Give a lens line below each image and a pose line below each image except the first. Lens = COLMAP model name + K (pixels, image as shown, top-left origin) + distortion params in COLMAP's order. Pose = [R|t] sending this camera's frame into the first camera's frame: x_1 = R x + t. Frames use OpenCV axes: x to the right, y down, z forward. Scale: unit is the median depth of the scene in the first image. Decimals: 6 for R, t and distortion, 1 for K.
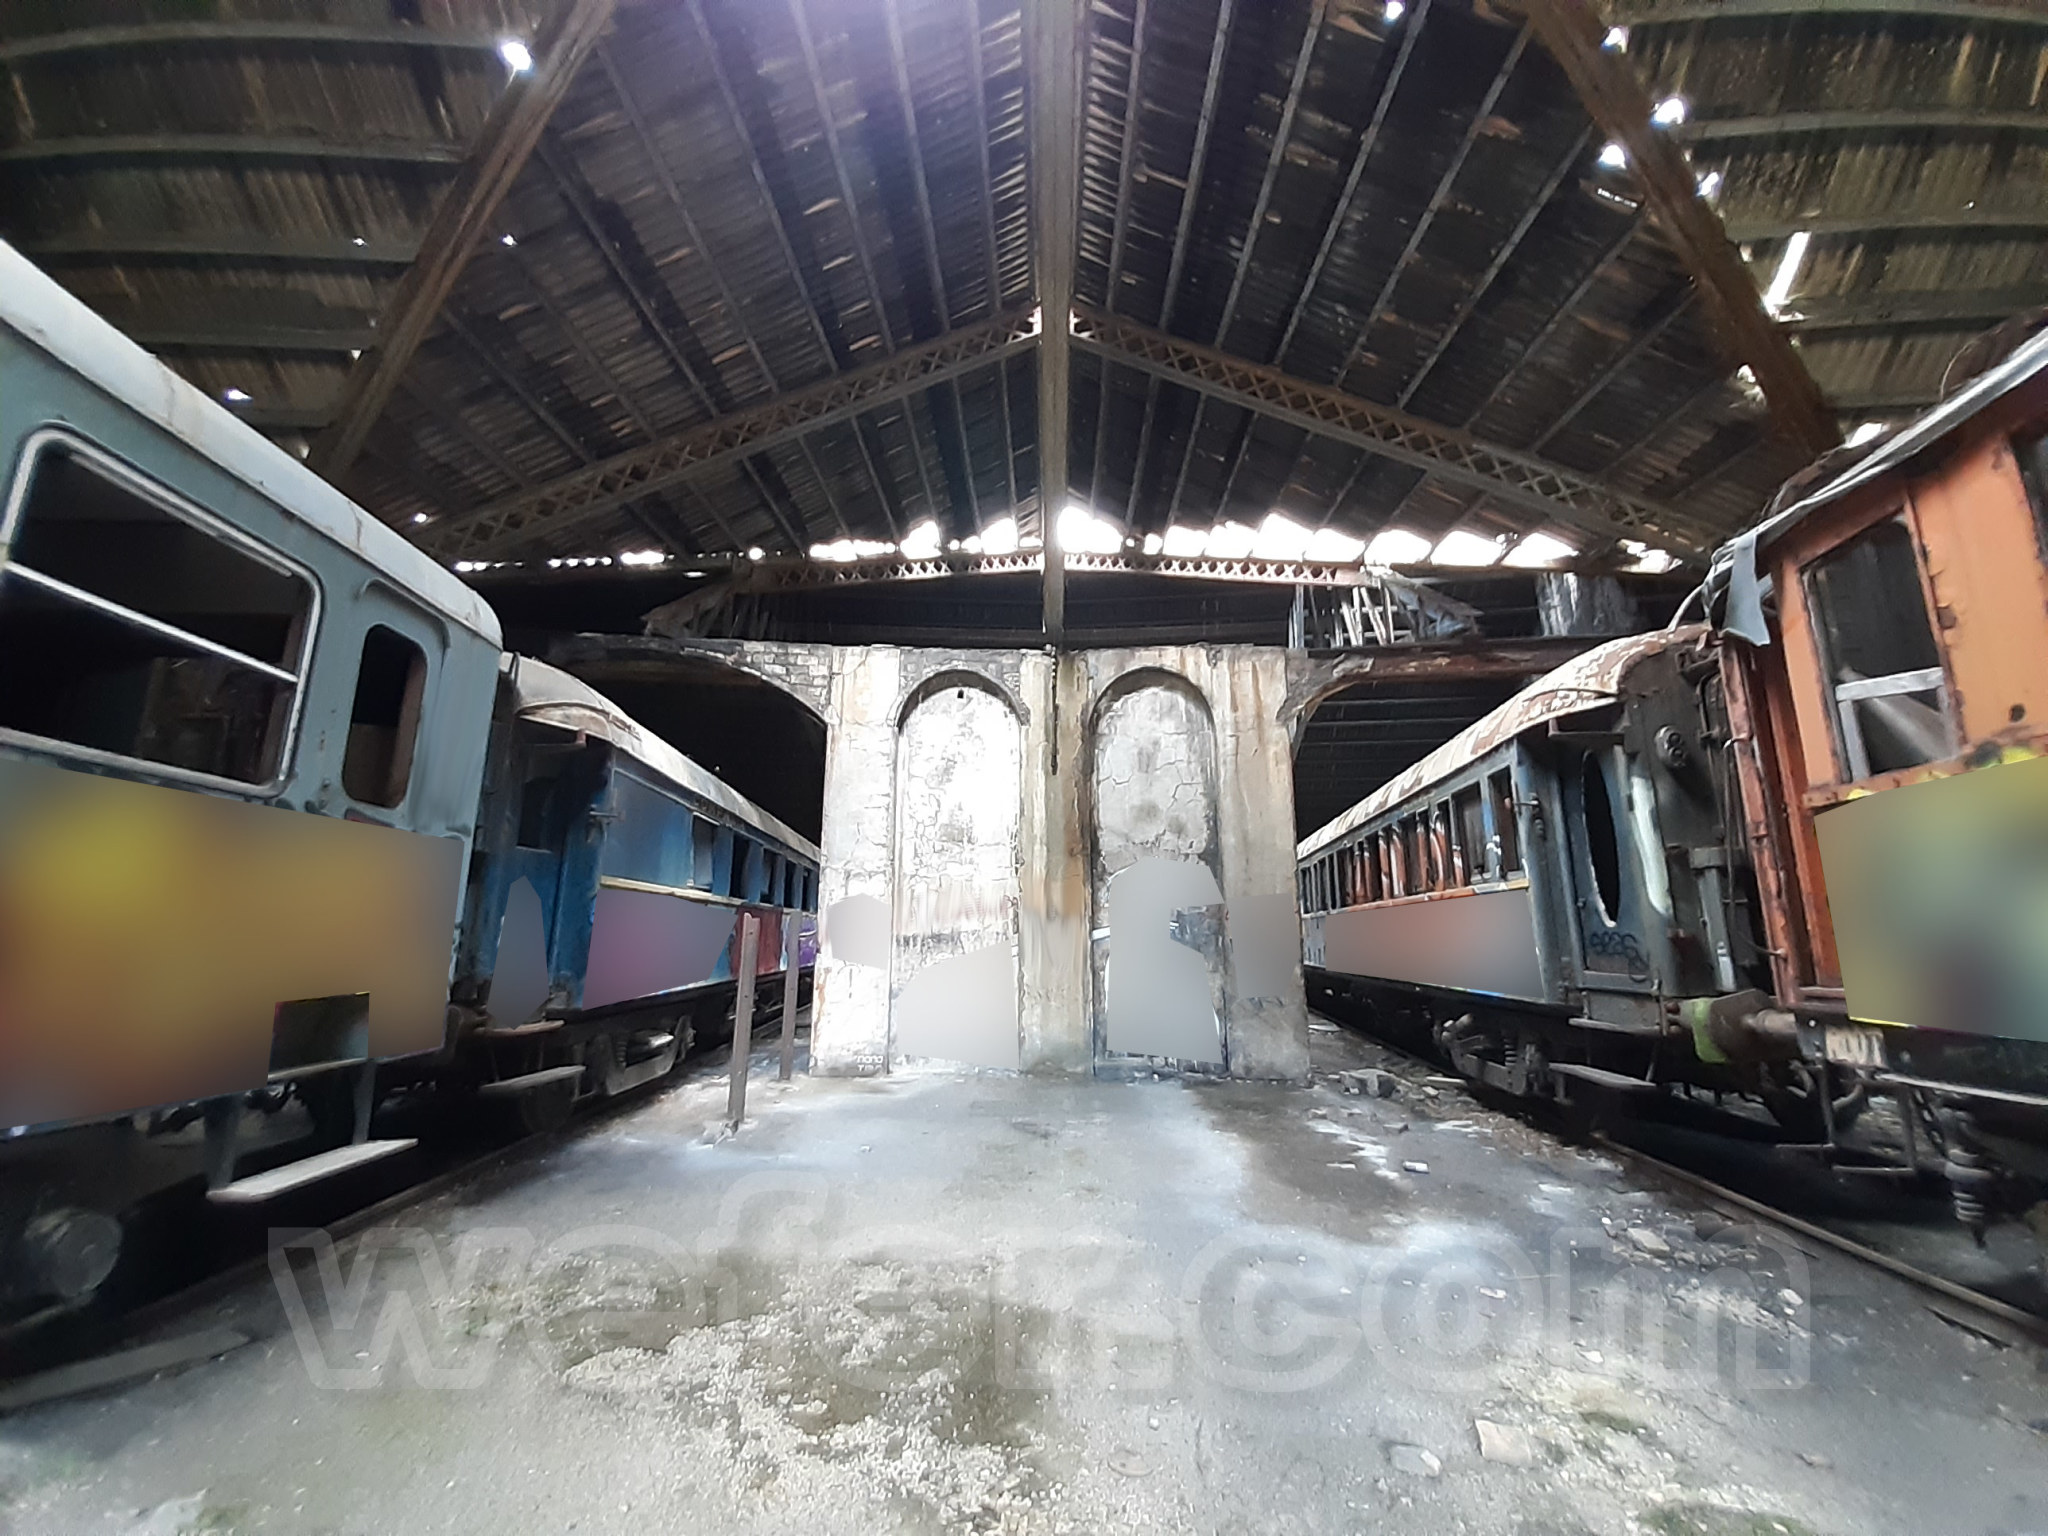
lens RADIAL K [[794.8, 0, 1025.6], [0, 794.8, 775.7], [0, 0, 1]] dist [-0.007141, -0.007214]
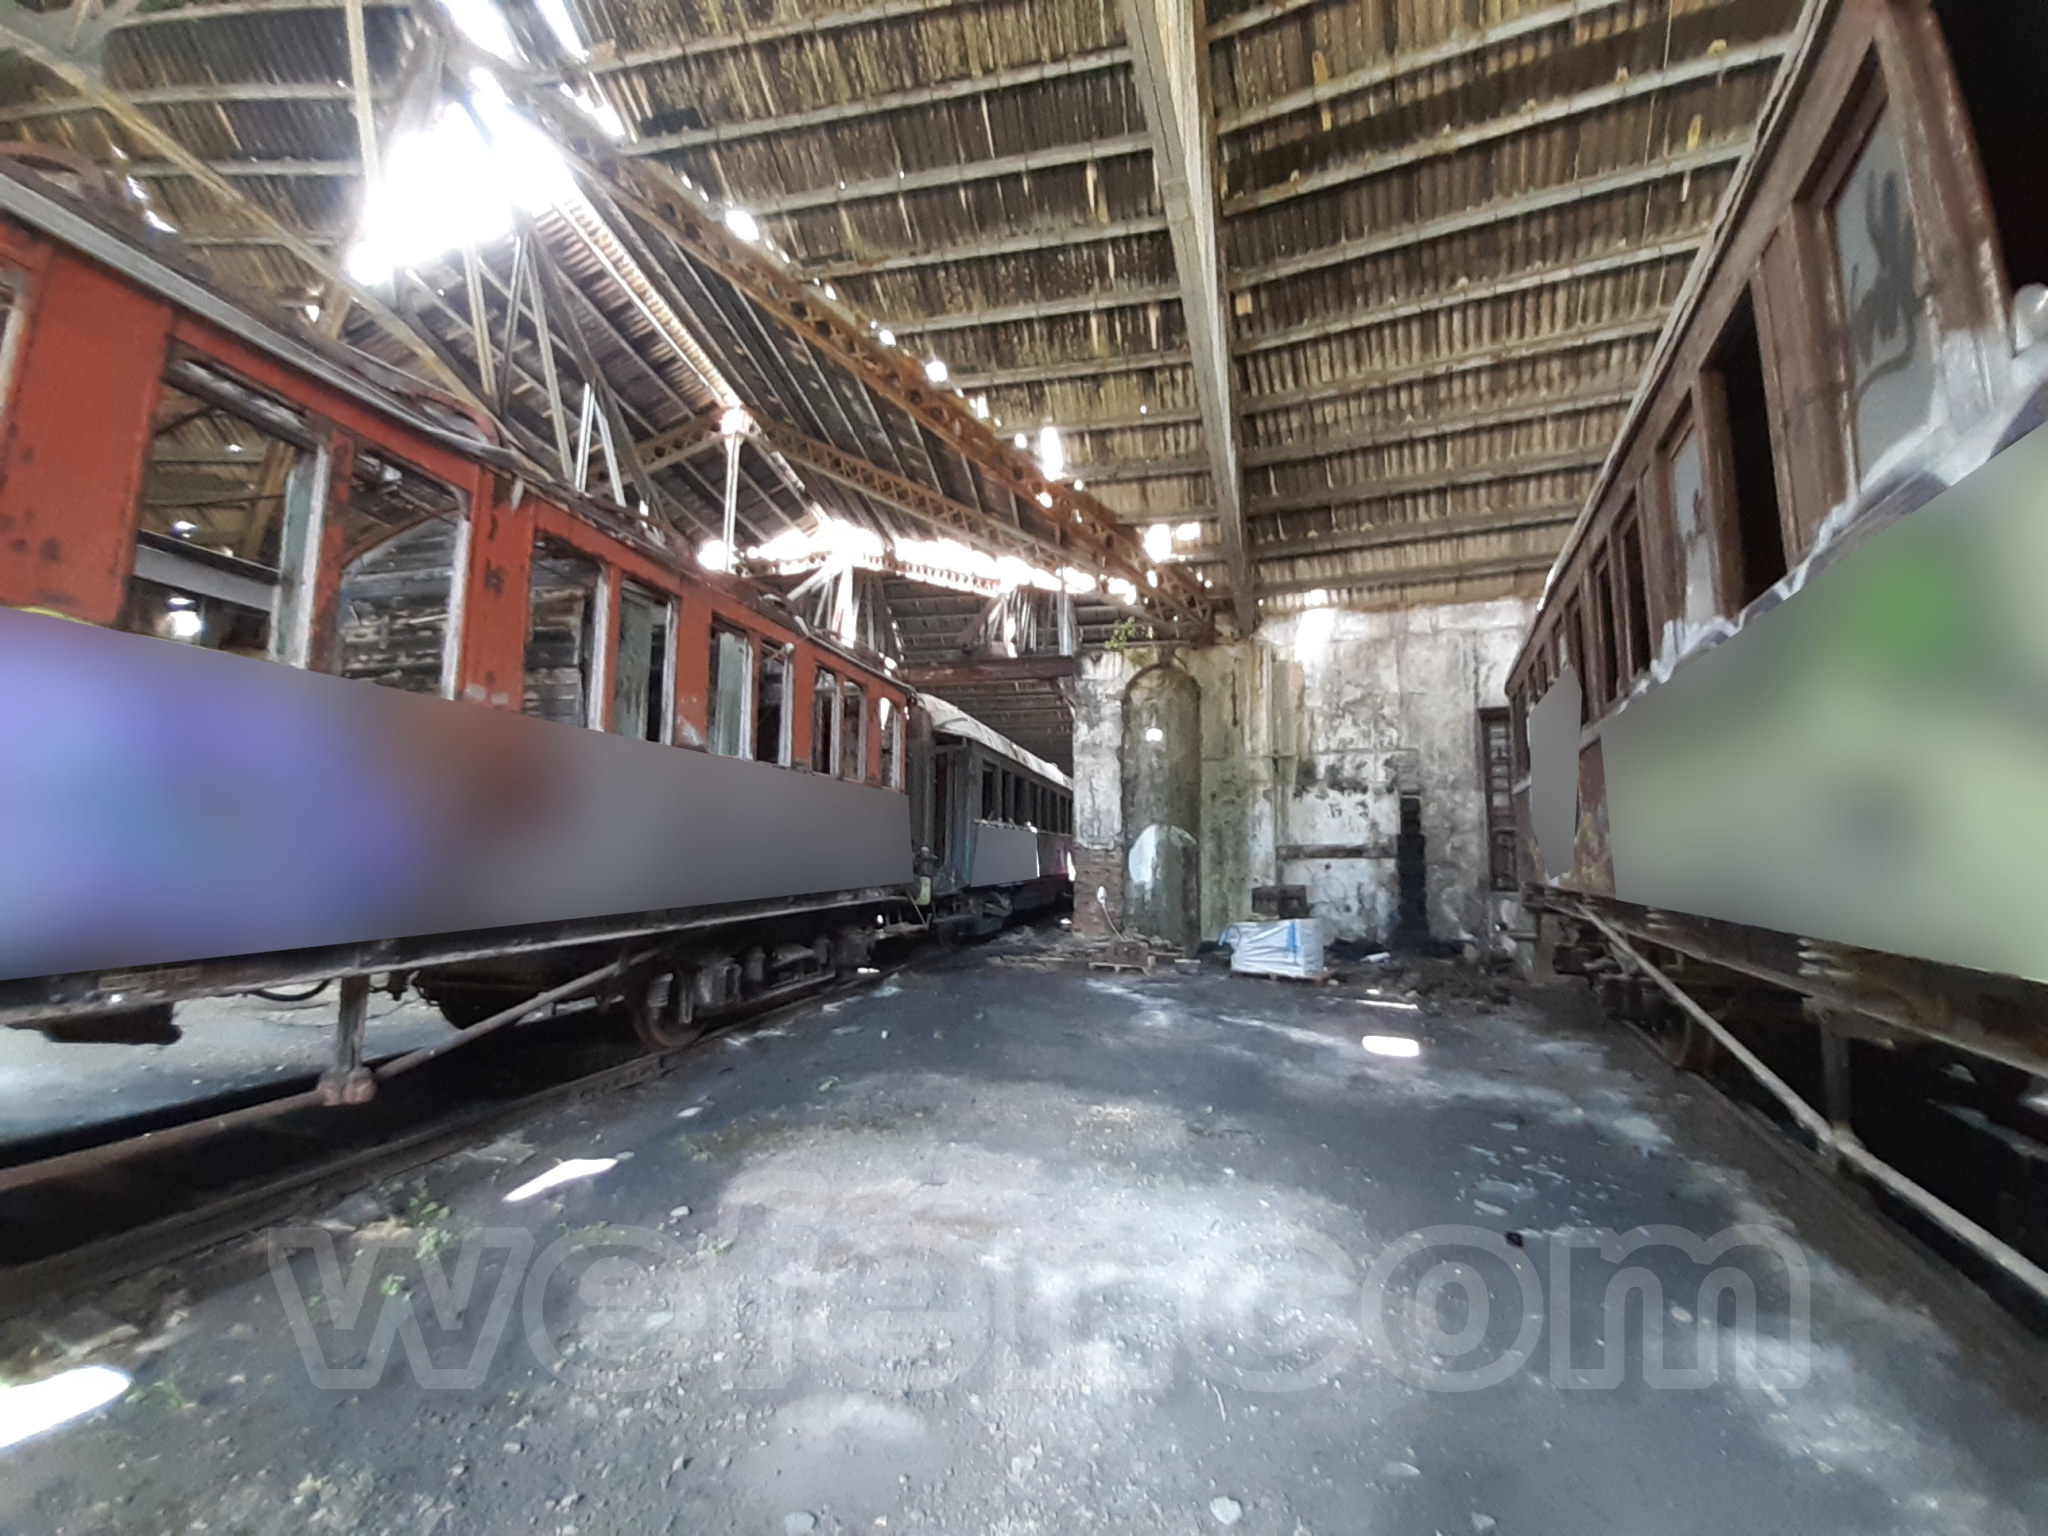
lens RADIAL K [[794.8, 0, 1022.1], [0, 794.8, 769.8], [0, 0, 1]] dist [-0.007141, -0.007214]
pose [[0.998612, 0.012856, -0.051071, 0.740646], [-0.008487, 0.996357, 0.084858, -0.085770], [0.051976, -0.084307, 0.995083, -0.535310]]
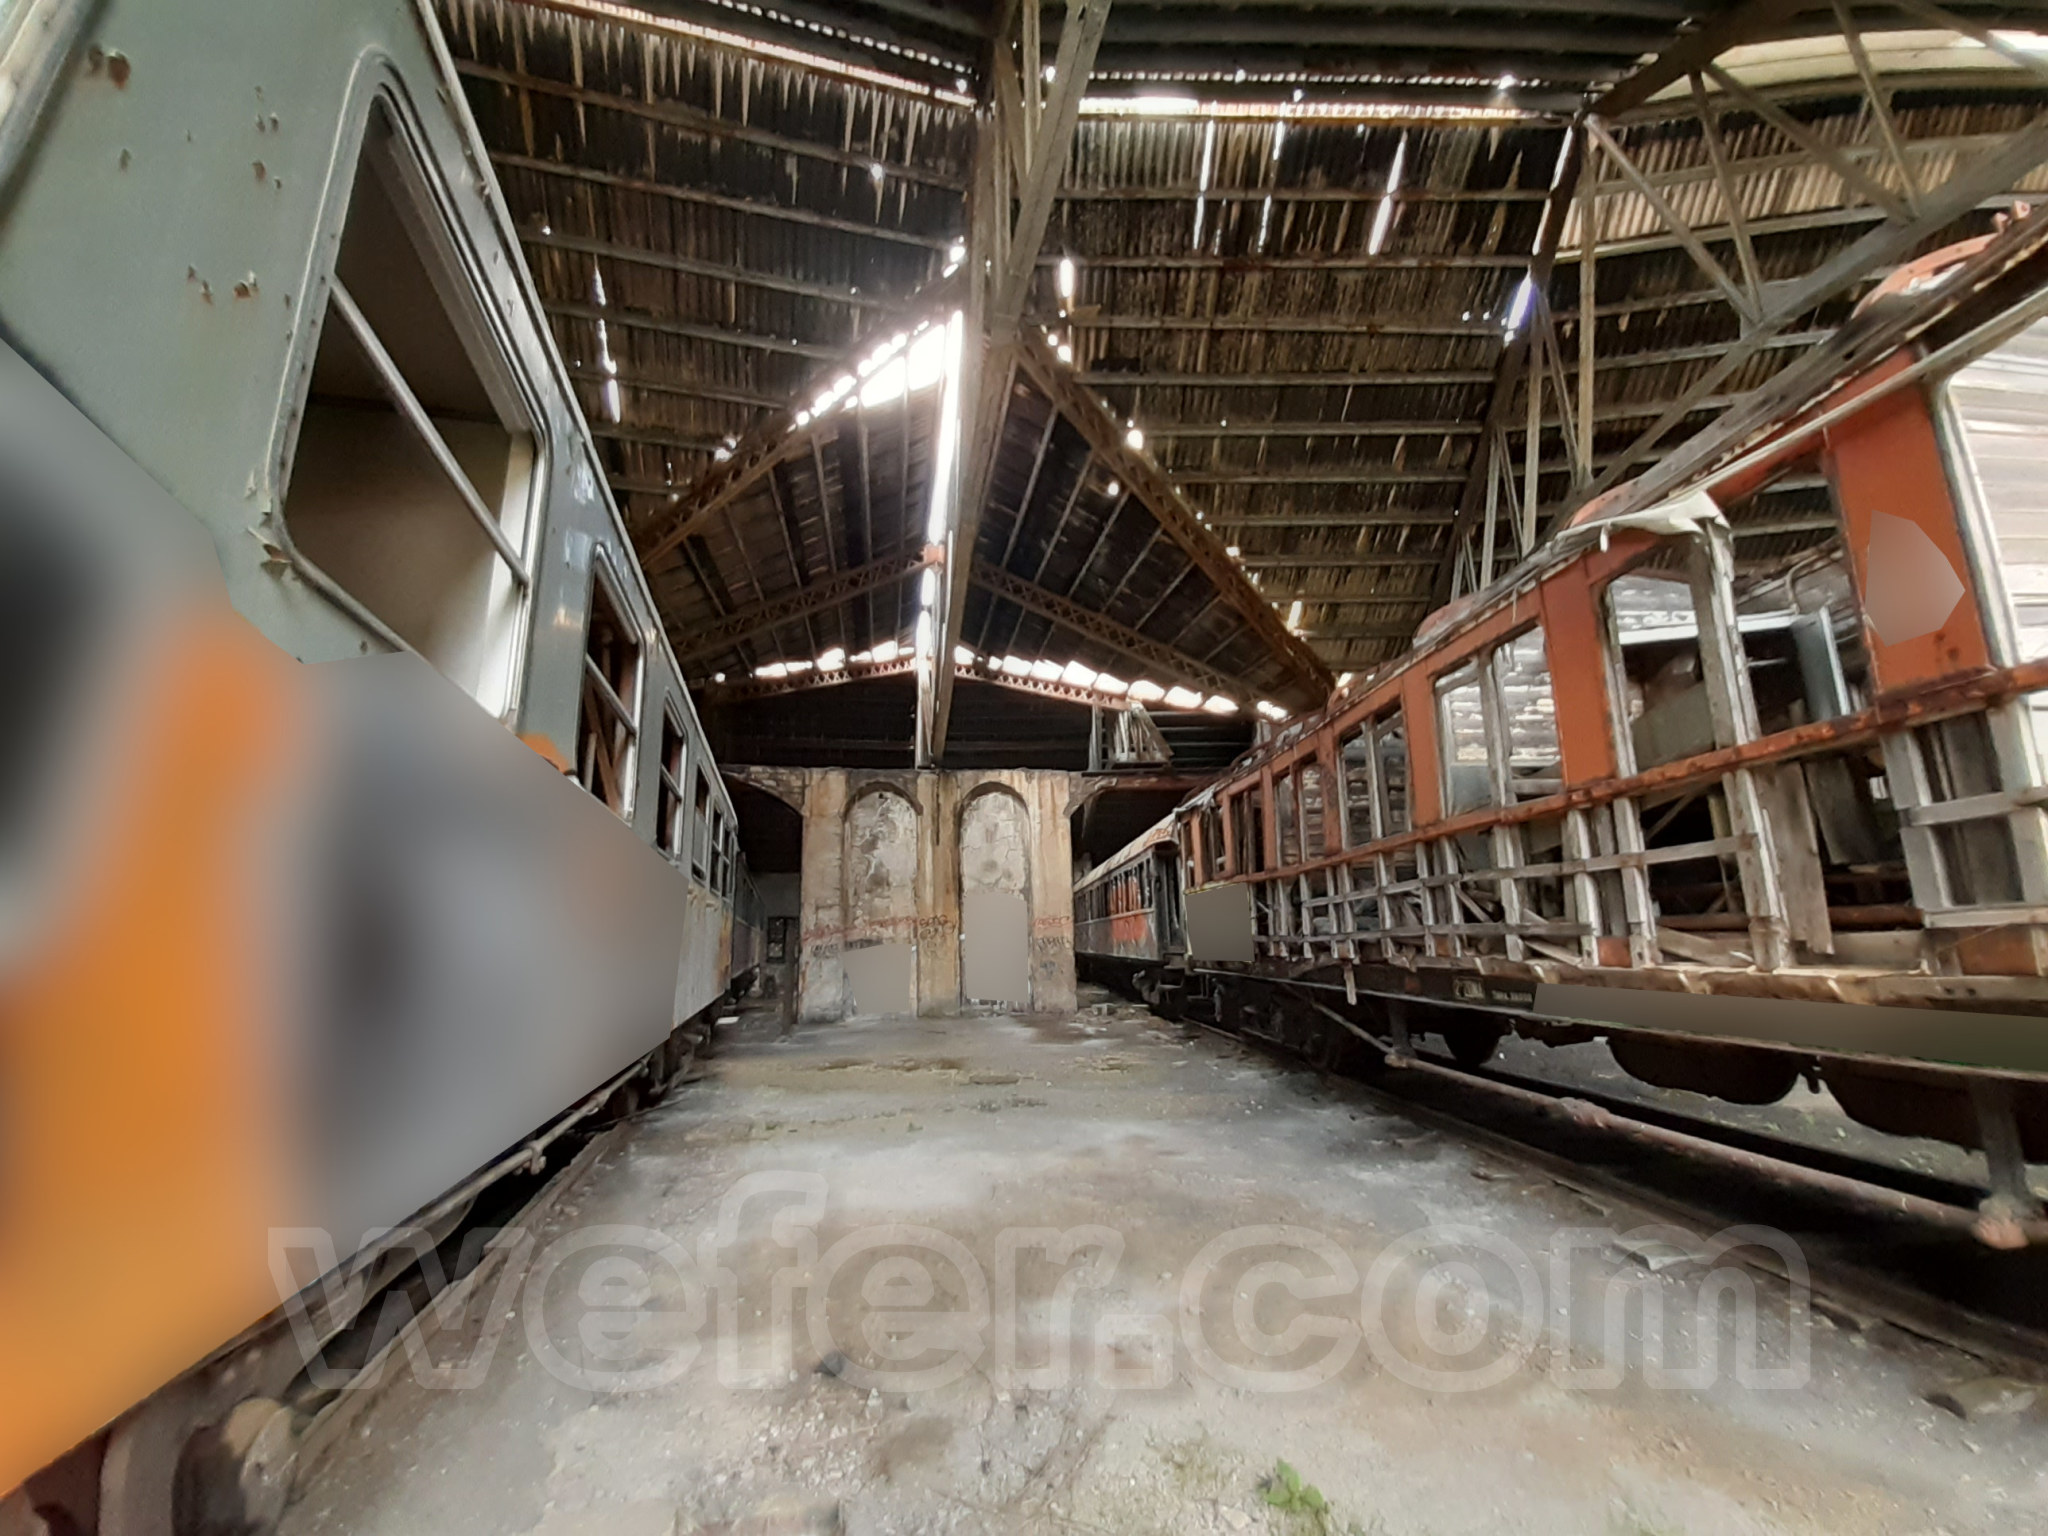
lens RADIAL K [[794.8, 0, 1022.4], [0, 794.8, 767.0], [0, 0, 1]] dist [-0.007141, -0.007214]
pose [[0.980648, 0.011140, 0.195461, -0.119241], [-0.007810, 0.999811, -0.017801, -0.137978], [-0.195623, 0.015929, 0.980550, -0.706980]]
